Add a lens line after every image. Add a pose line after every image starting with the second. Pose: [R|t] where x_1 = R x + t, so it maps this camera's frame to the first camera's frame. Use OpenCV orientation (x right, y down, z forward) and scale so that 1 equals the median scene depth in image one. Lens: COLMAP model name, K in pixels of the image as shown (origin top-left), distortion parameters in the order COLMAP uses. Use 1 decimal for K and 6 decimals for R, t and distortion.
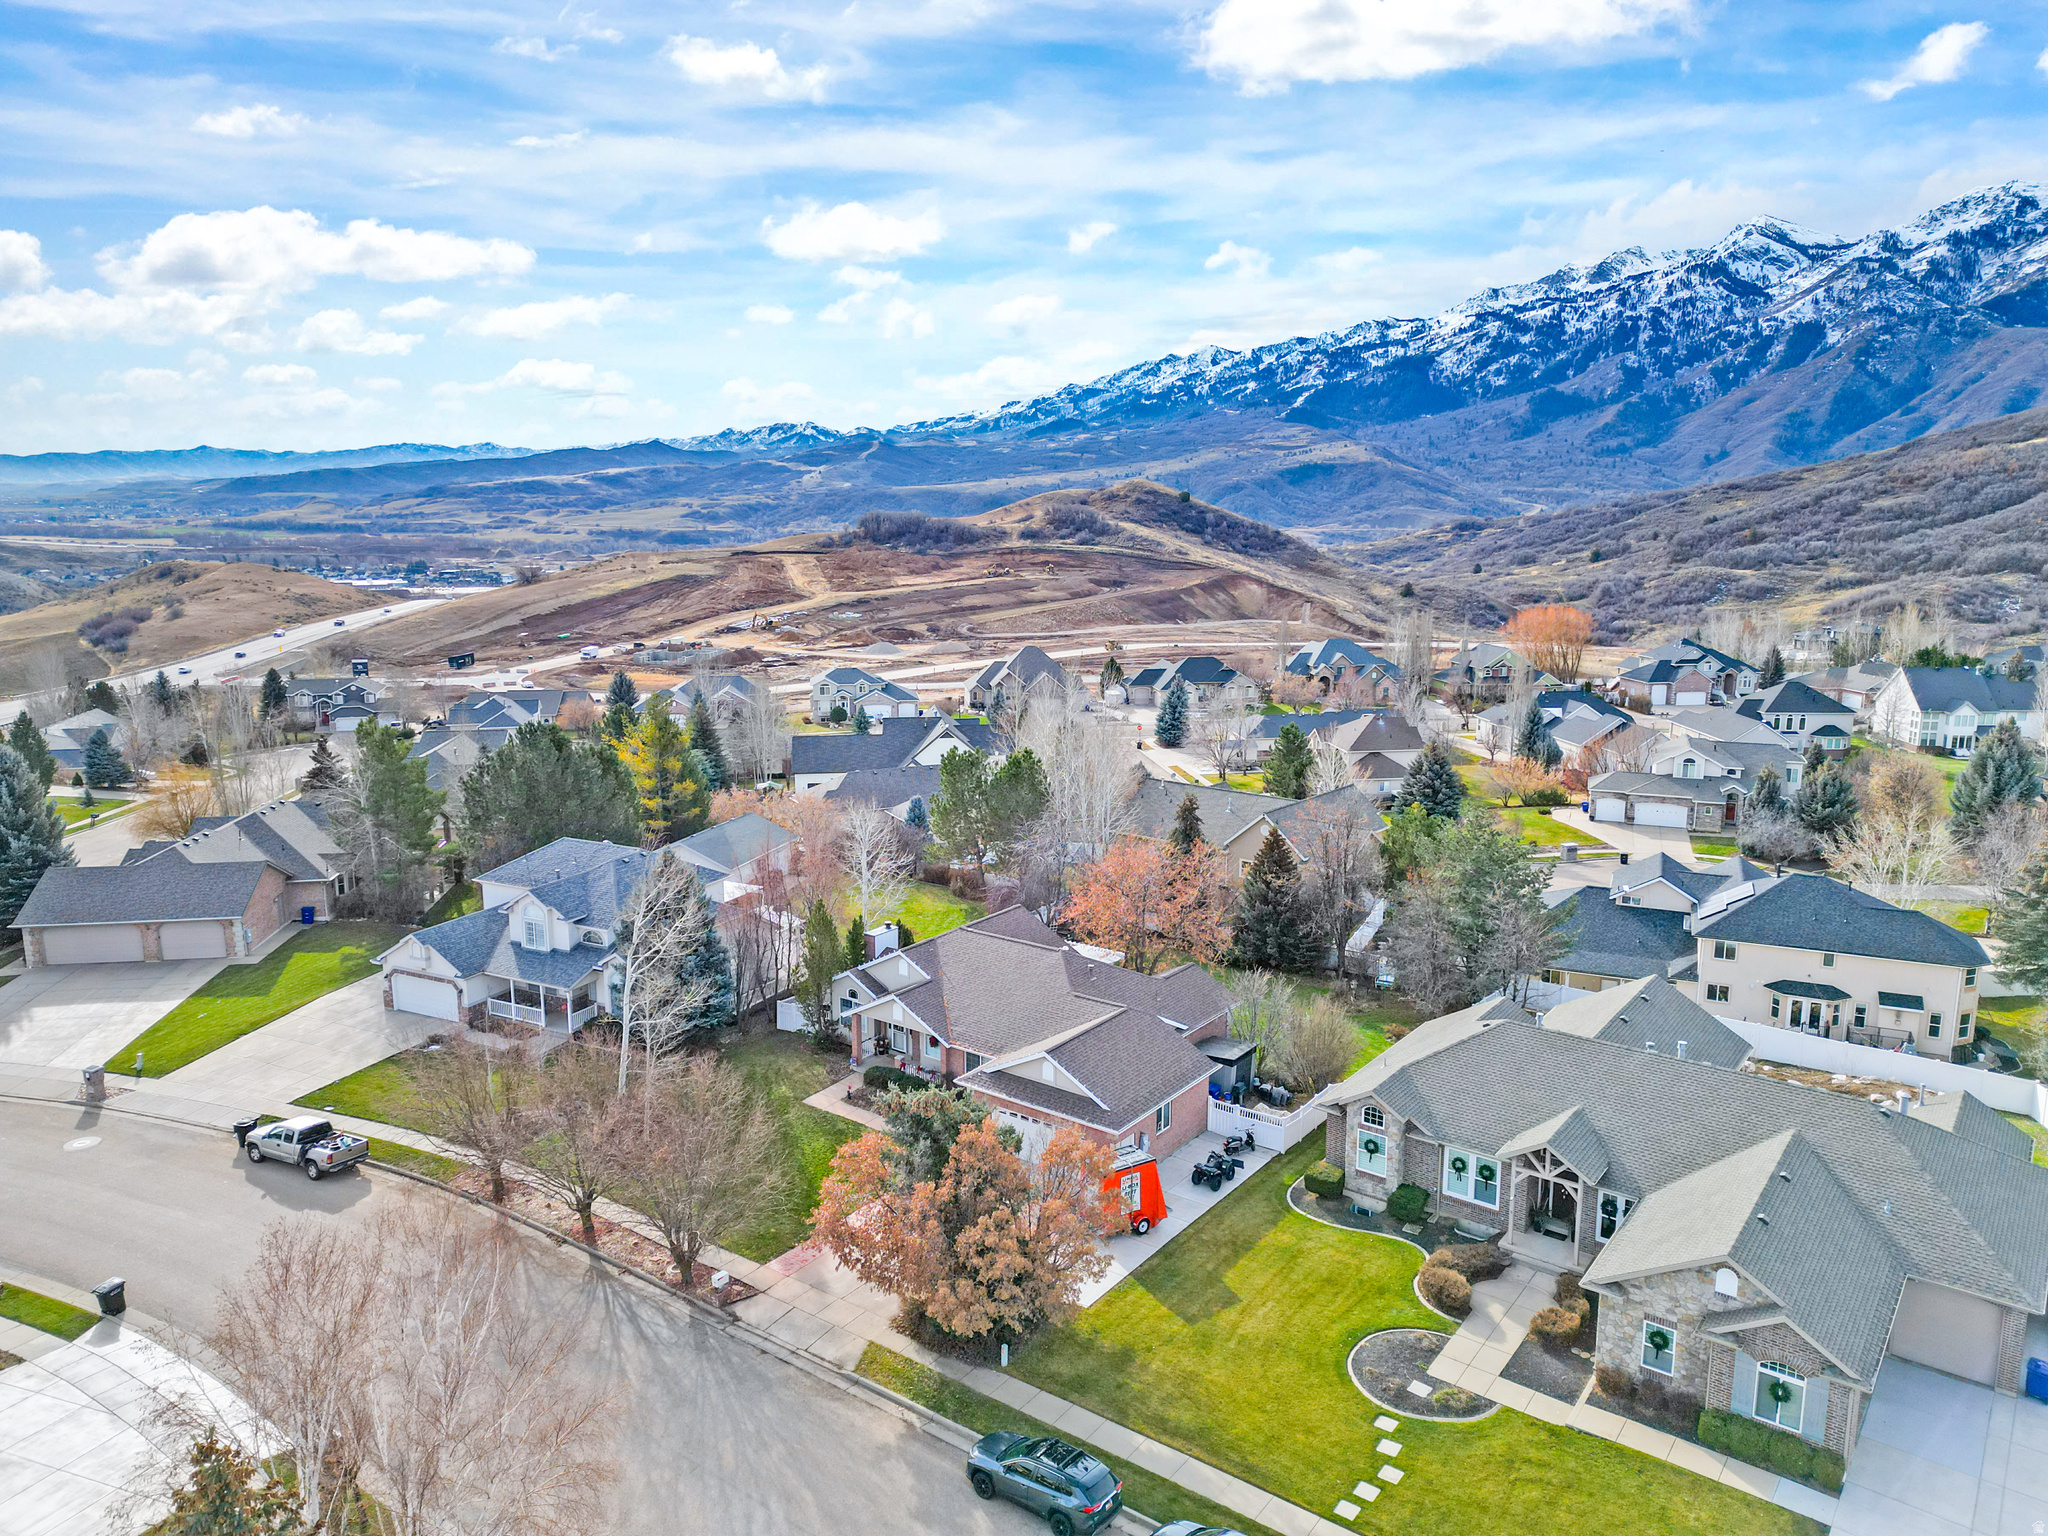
lens RADIAL K [[1456.0, 0, 1027.8], [0, 1456.0, 766.0], [0, 0, 1]] dist [0.001884, -0.003451]
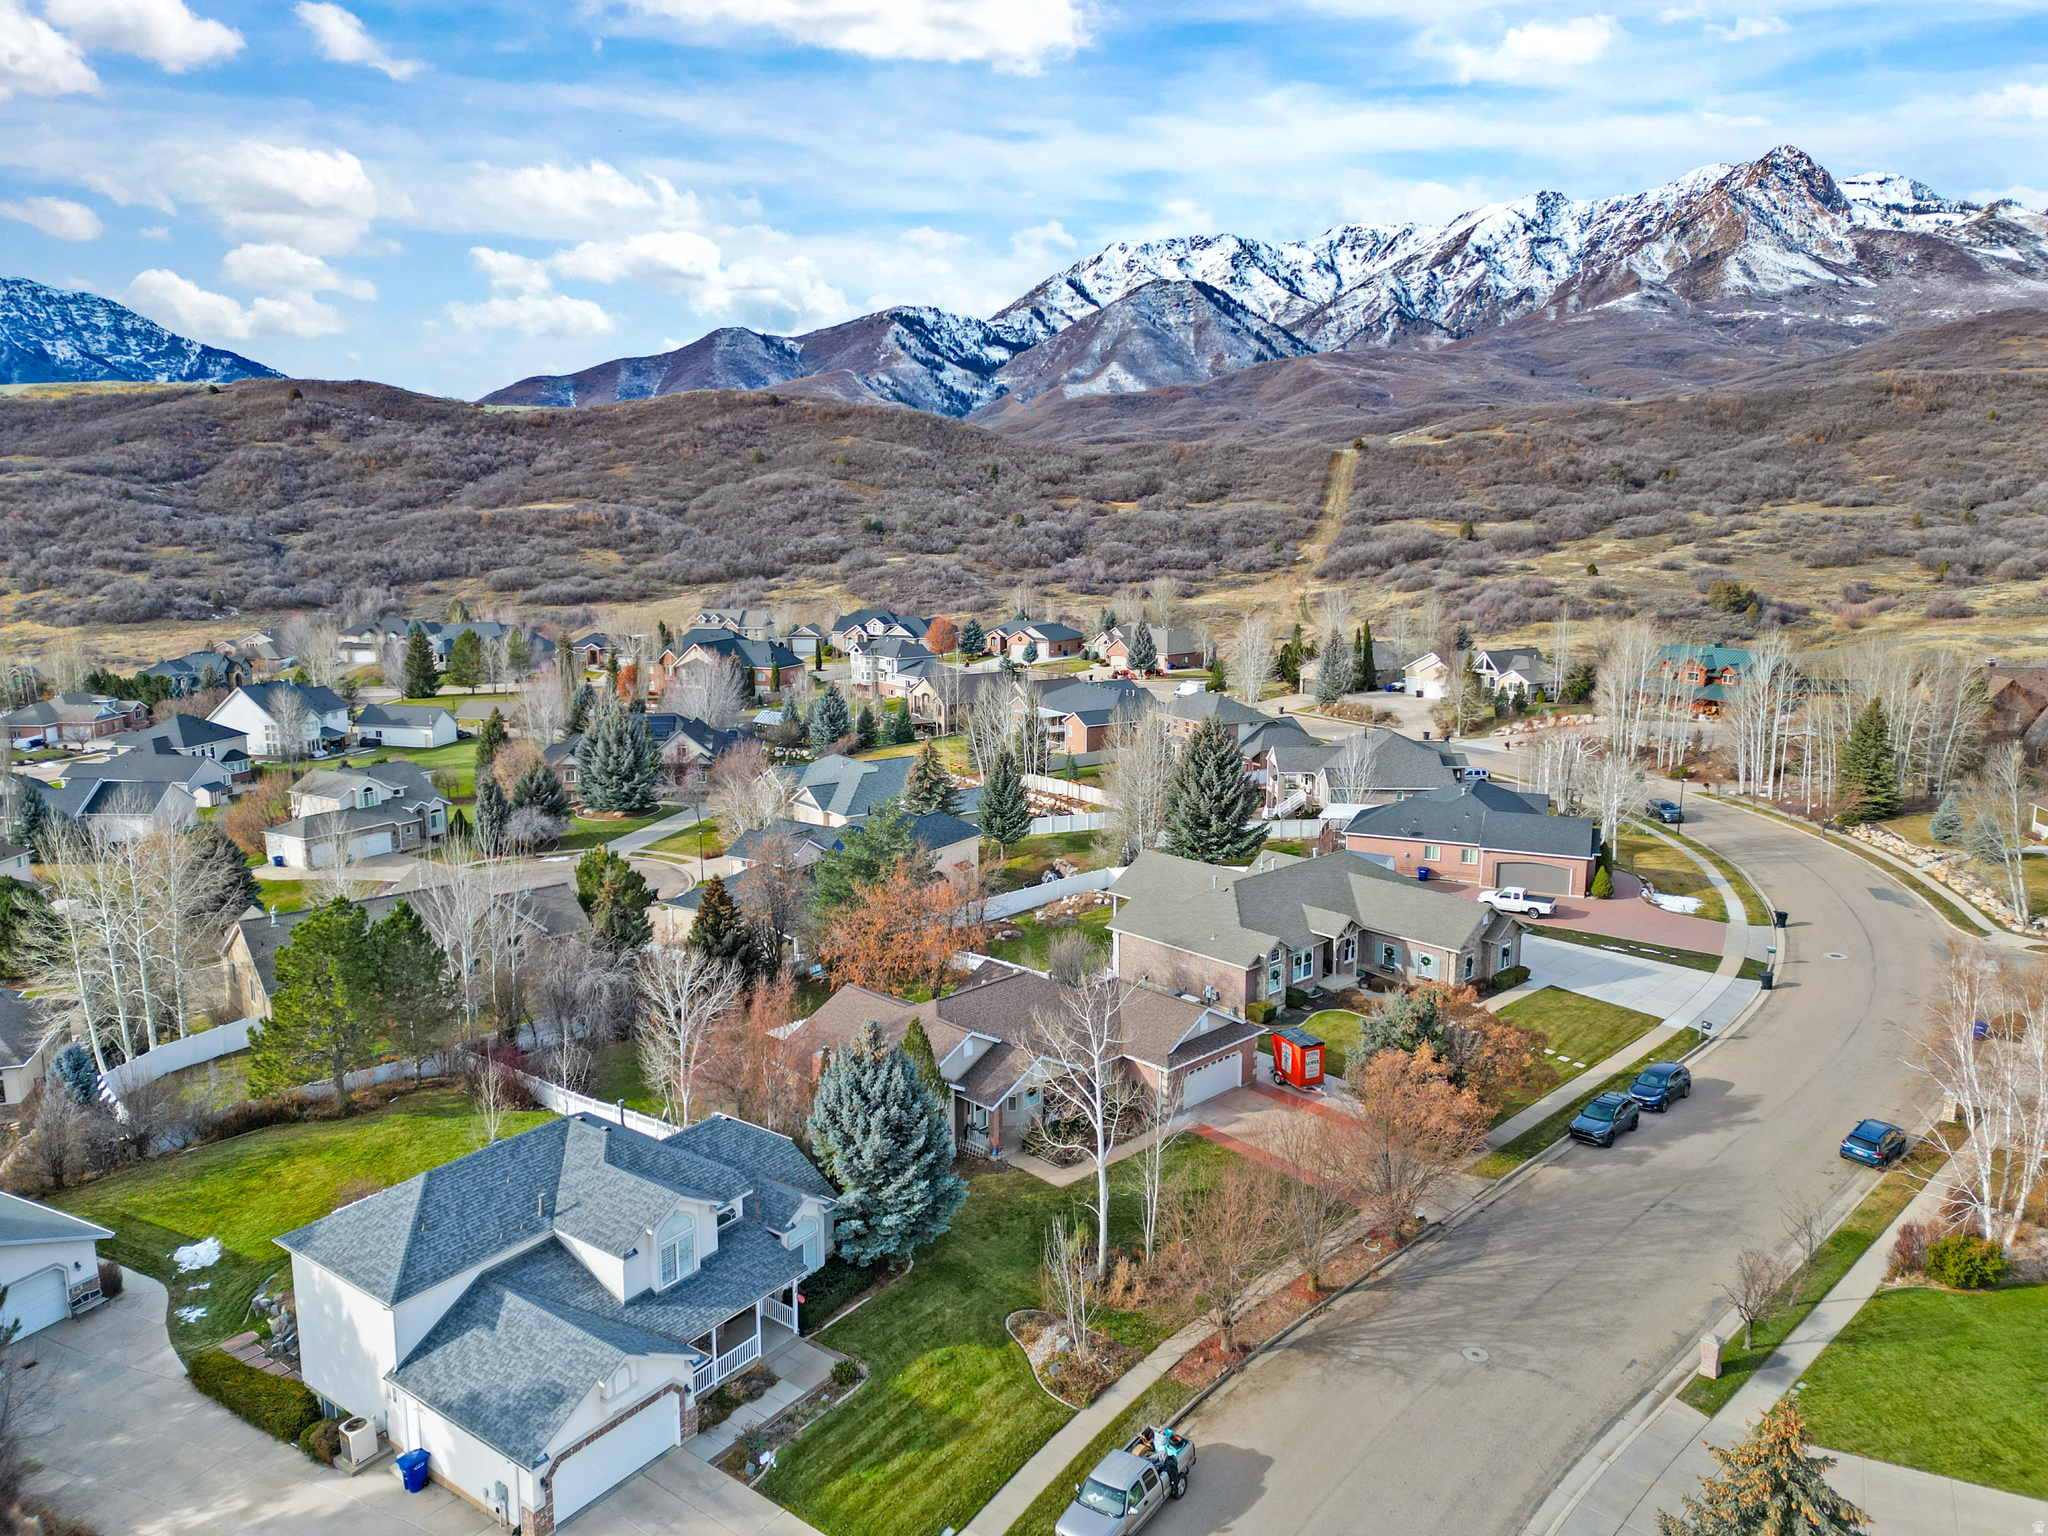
lens RADIAL K [[1456.0, 0, 1021.2], [0, 1456.0, 767.8], [0, 0, 1]] dist [0.001884, -0.003451]
pose [[0.140583, -0.179105, 0.973734, -1.073742], [0.188329, 0.970382, 0.151298, -0.203519], [-0.971992, 0.162112, 0.170149, 0.799470]]
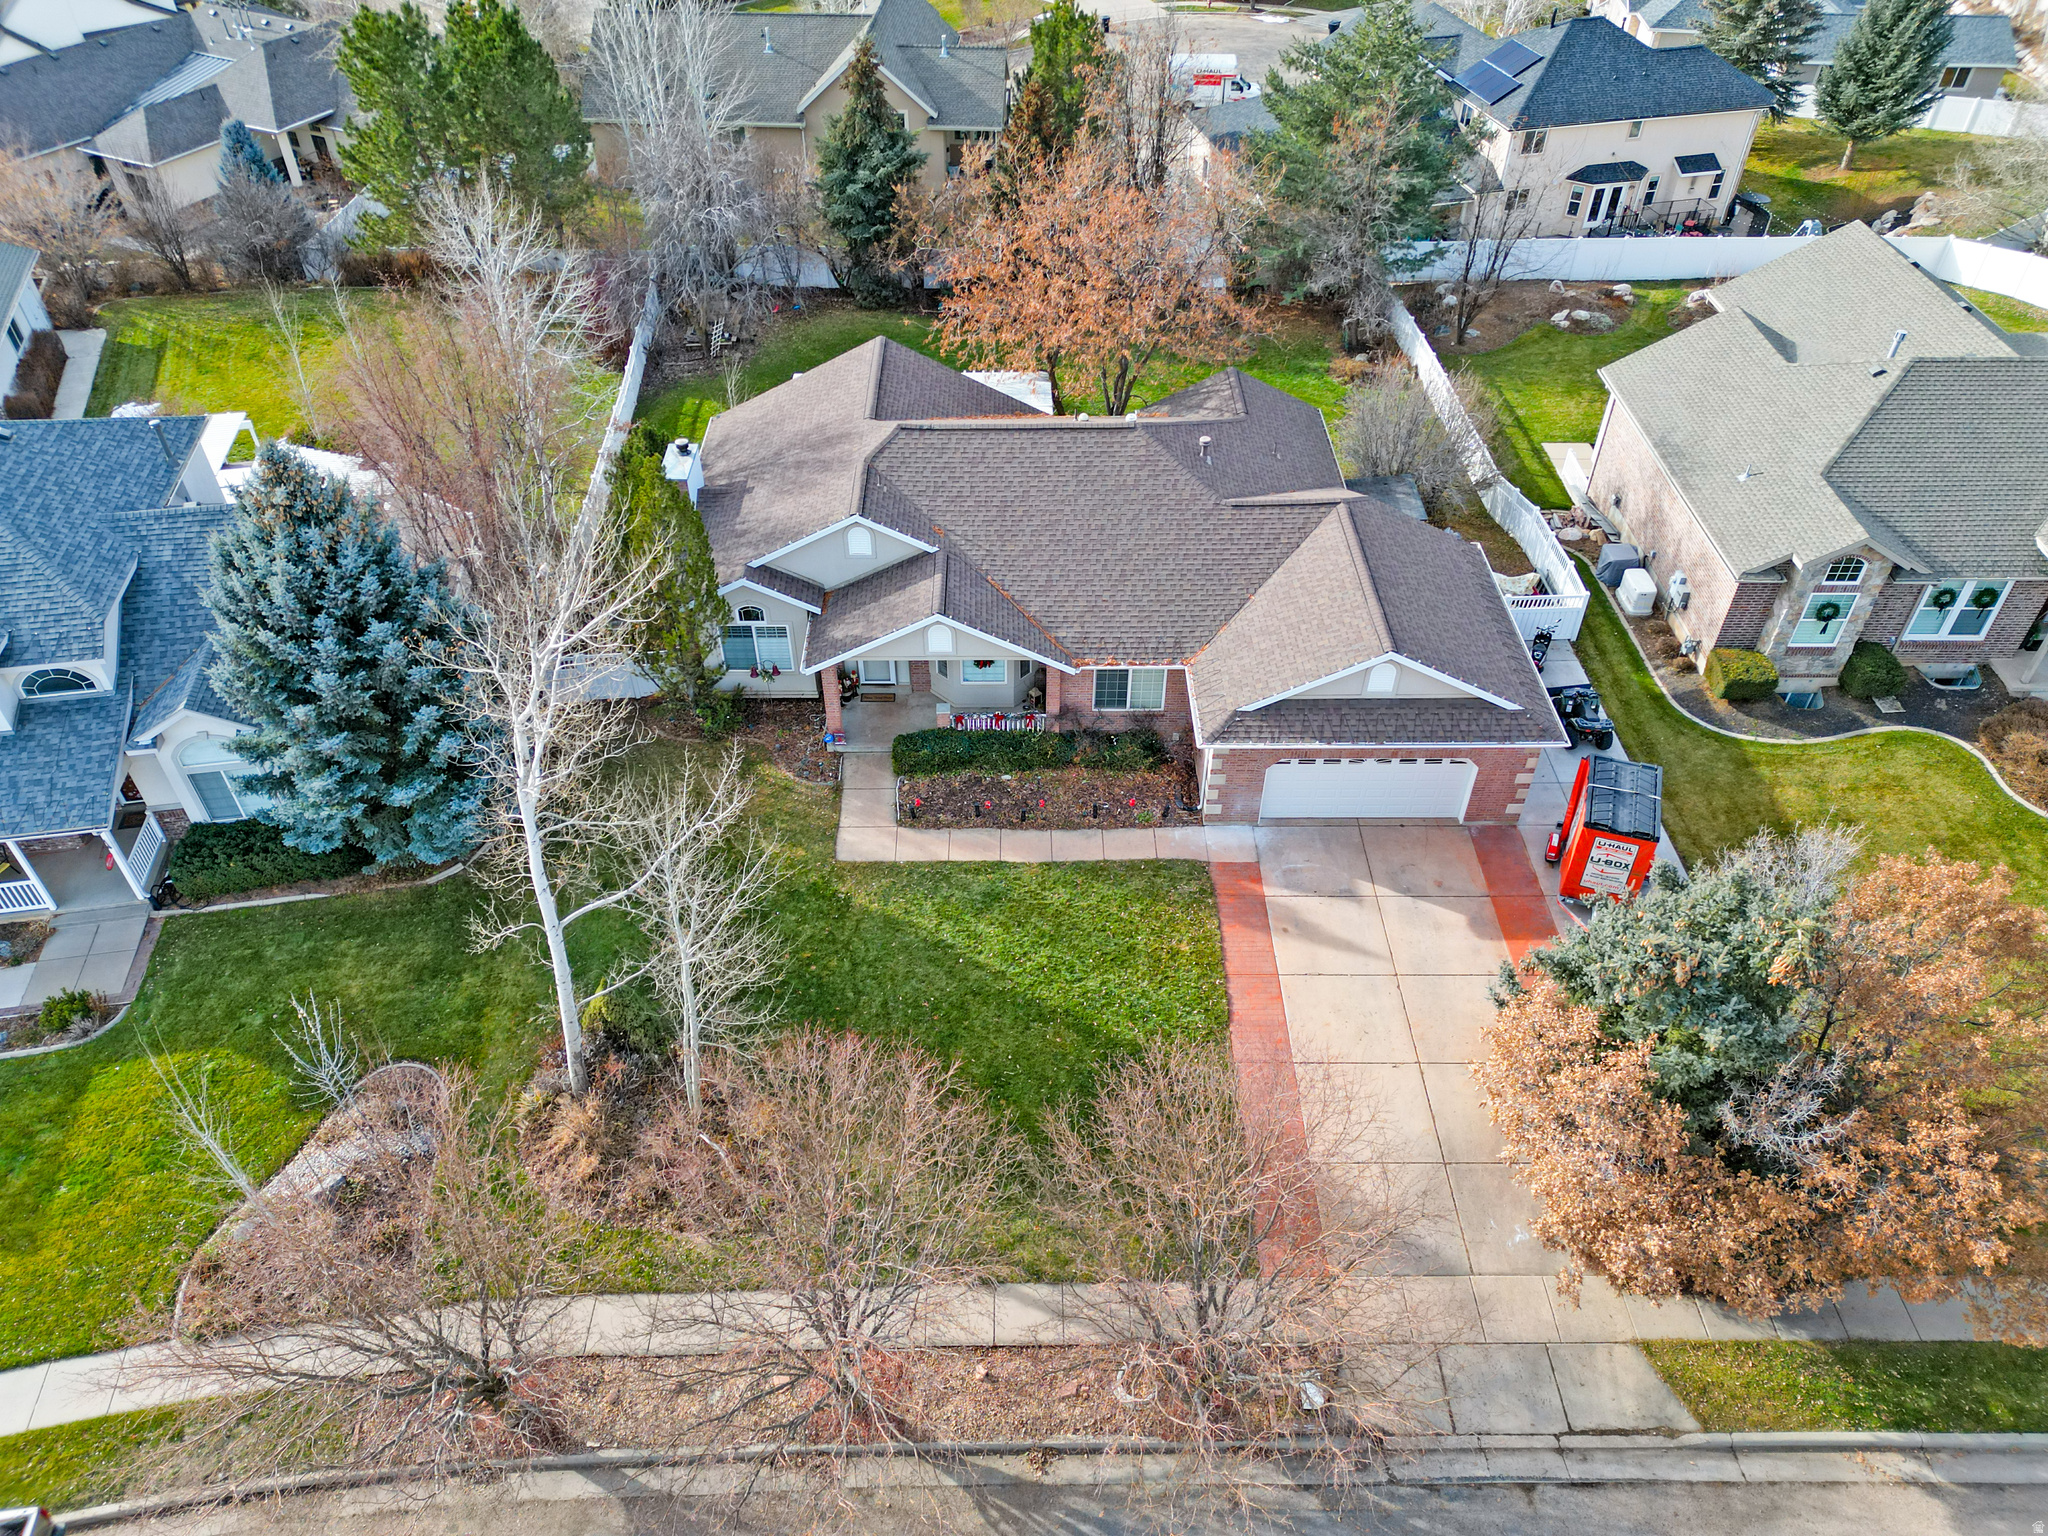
lens RADIAL K [[1456.0, 0, 1024.7], [0, 1456.0, 768.7], [0, 0, 1]] dist [0.001884, -0.003451]
pose [[0.798159, -0.403689, 0.447188, -0.314232], [0.121579, 0.834948, 0.536732, -0.064738], [-0.590052, -0.374028, 0.715501, 0.594064]]
